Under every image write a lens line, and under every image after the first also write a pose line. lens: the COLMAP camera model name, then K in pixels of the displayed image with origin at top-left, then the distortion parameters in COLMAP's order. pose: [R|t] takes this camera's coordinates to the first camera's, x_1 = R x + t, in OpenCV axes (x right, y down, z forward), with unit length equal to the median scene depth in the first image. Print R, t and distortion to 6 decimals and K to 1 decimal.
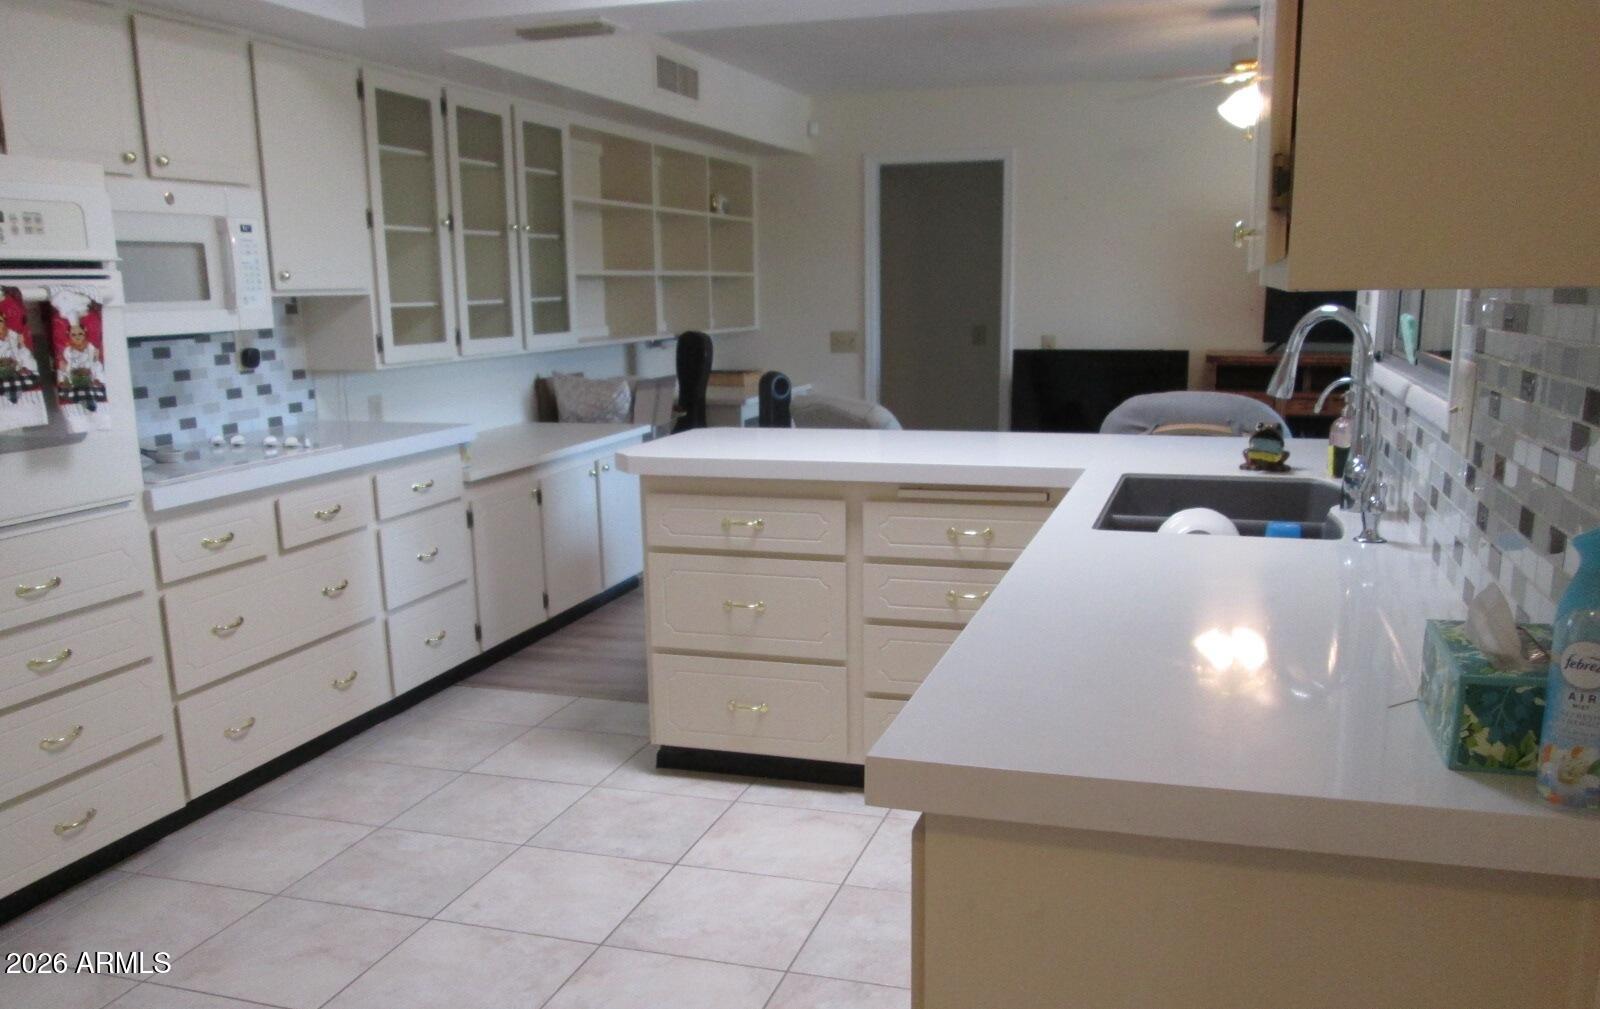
lens RADIAL K [[1342.1, 0, 802.7], [0, 1342.1, 516.8], [0, 0, 1]] dist [-0.013177, -0.000635]
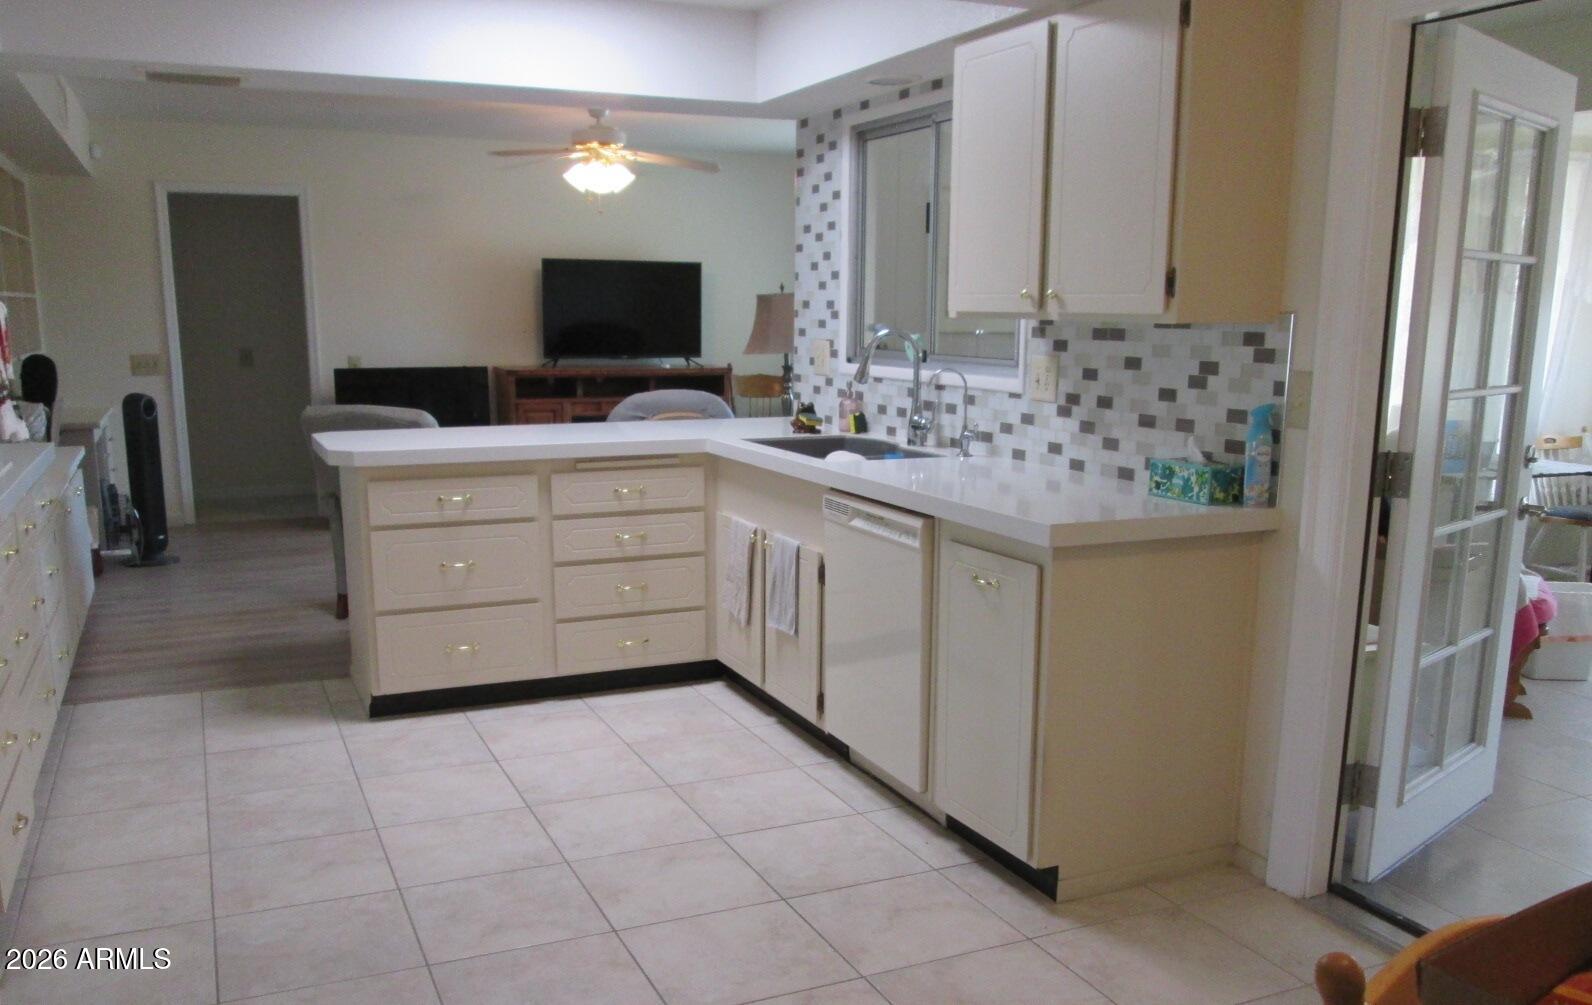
lens RADIAL K [[1335.4, 0, 794.4], [0, 1335.4, 495.2], [0, 0, 1]] dist [-0.013177, -0.000635]
pose [[0.746032, -0.076426, 0.661510, -0.627324], [0.099759, 0.995009, 0.002450, 0.029274], [-0.658396, 0.064164, 0.749932, -0.138084]]
